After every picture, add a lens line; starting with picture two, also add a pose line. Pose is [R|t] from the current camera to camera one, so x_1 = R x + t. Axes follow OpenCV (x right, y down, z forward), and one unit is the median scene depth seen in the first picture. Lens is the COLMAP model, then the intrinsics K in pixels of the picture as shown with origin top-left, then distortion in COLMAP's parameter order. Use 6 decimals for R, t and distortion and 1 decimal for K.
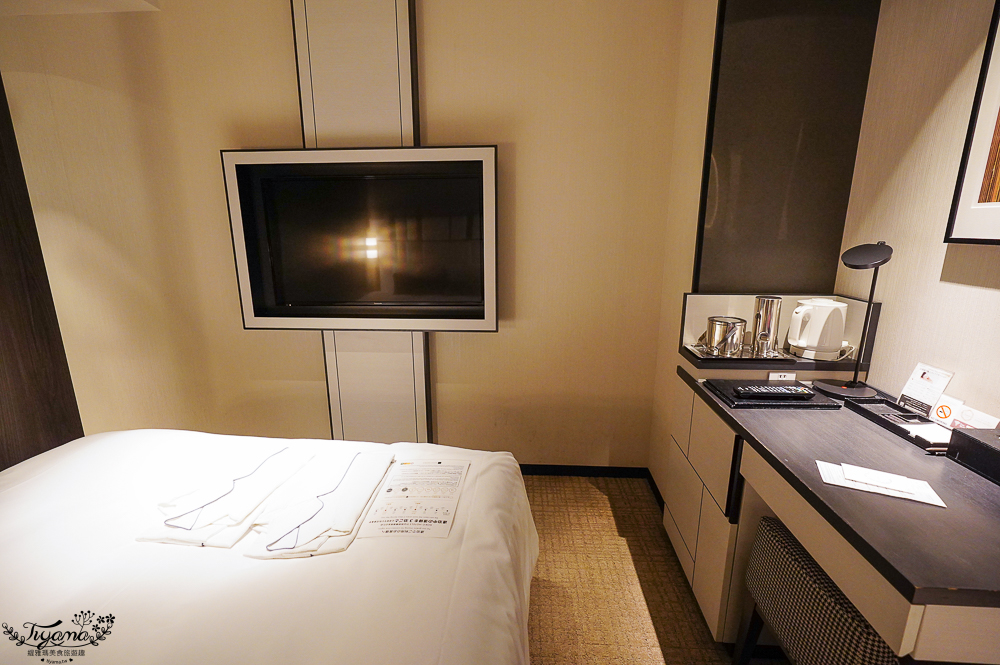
lens RADIAL K [[450.9, 0, 500.0], [0, 450.9, 332.5], [0, 0, 1]] dist [-0.016052, 0.000111]
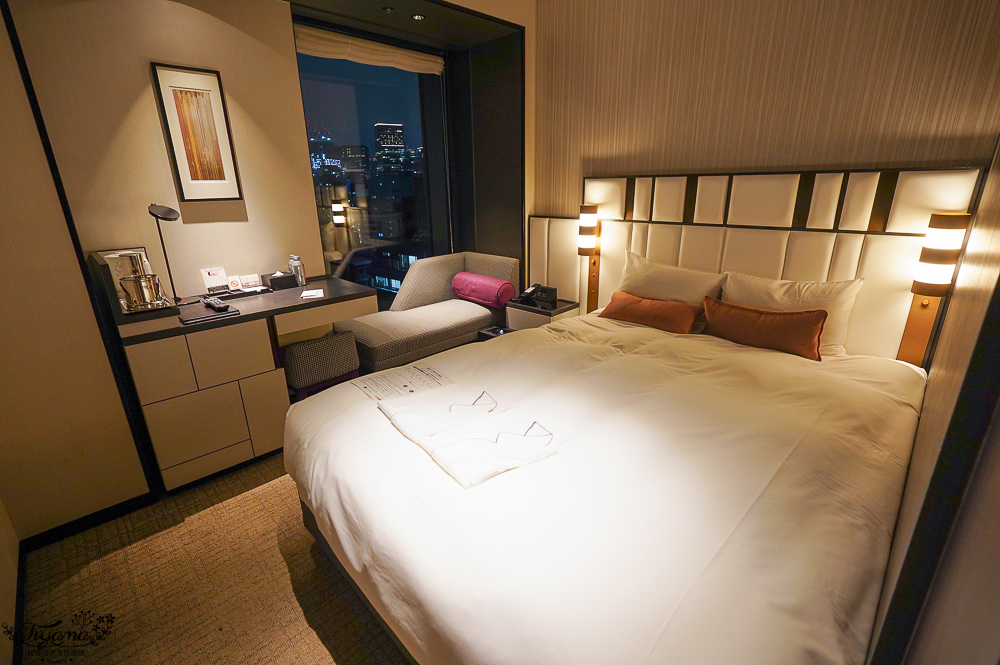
lens RADIAL K [[450.9, 0, 500.0], [0, 450.9, 332.5], [0, 0, 1]] dist [-0.016052, 0.000111]
pose [[-0.757517, -0.188640, 0.624966, -1.256127], [0.165269, 0.870737, 0.463145, -0.378971], [-0.631549, 0.454128, -0.628422, 1.610459]]
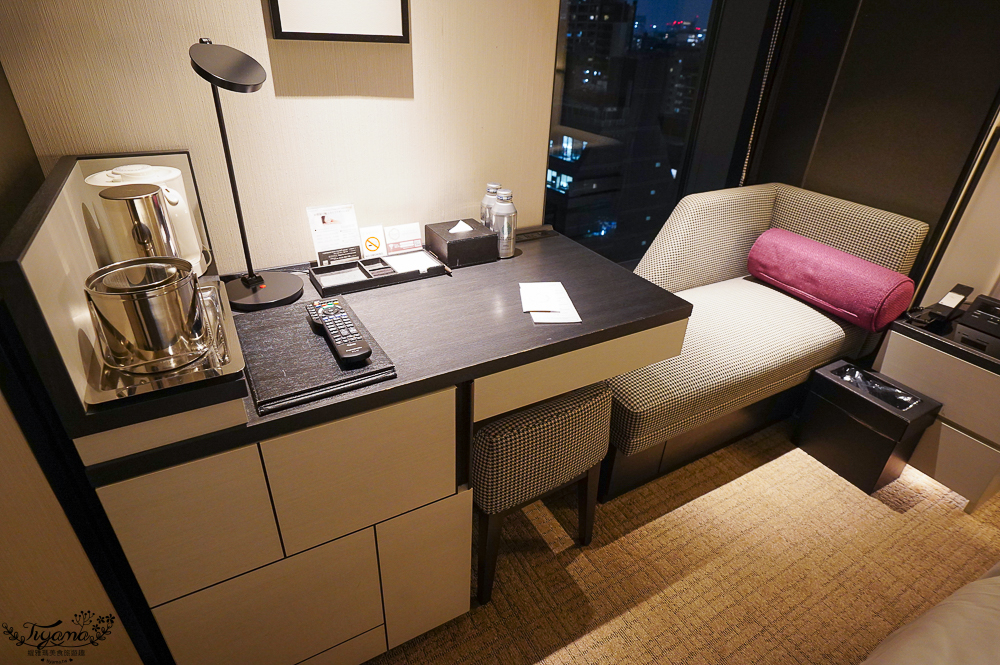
lens RADIAL K [[536.2, 0, 500.0], [0, 536.2, 332.5], [0, 0, 1]] dist [-0.017521, -0.000681]
pose [[-0.558164, -0.424750, 0.712770, -0.015234], [0.147944, 0.794325, 0.589203, -0.286400], [-0.816435, 0.434322, -0.380524, 1.270232]]
